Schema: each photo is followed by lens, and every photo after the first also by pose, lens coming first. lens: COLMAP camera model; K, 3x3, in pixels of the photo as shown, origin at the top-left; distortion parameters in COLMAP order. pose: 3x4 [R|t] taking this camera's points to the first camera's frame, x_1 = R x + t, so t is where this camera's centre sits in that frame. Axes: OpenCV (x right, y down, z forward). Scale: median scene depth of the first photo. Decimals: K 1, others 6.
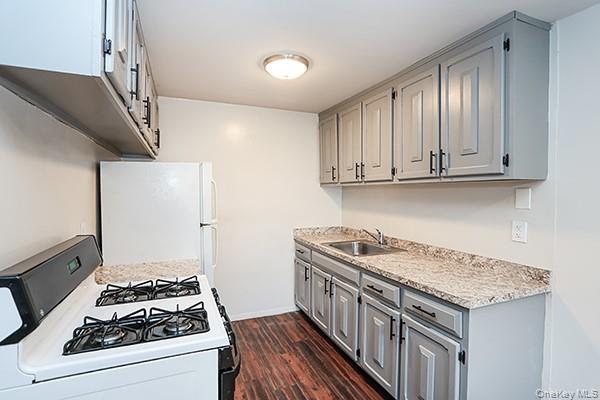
lens RADIAL K [[283.1, 0, 295.4], [0, 283.1, 196.2], [0, 0, 1]] dist [-0.000399, -0.000285]
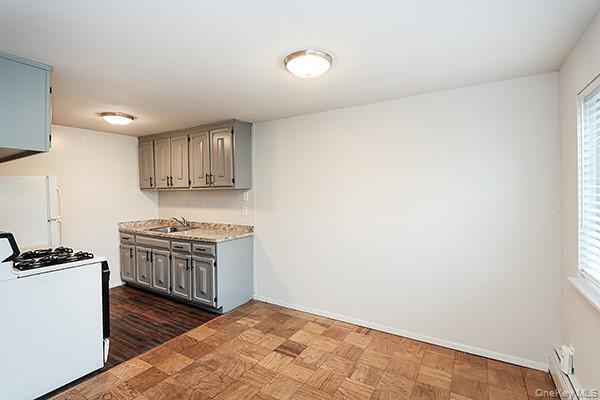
lens RADIAL K [[283.1, 0, 295.4], [0, 283.1, 196.2], [0, 0, 1]] dist [-0.000399, -0.000285]
pose [[0.818060, -0.021100, 0.574746, -0.128548], [0.021096, 0.999755, 0.006676, -0.000265], [-0.574746, 0.006664, 0.818305, -0.818601]]
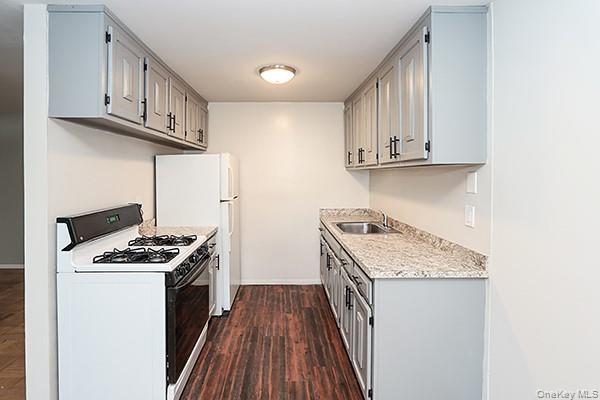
lens RADIAL K [[289.8, 0, 289.2], [0, 289.8, 176.5], [0, 0, 1]] dist [0.000964, -0.000027]
pose [[0.930093, -0.003224, -0.367310, 0.443009], [0.000566, 0.999973, -0.007344, -0.004421], [0.367323, 0.006623, 0.930070, -0.133109]]
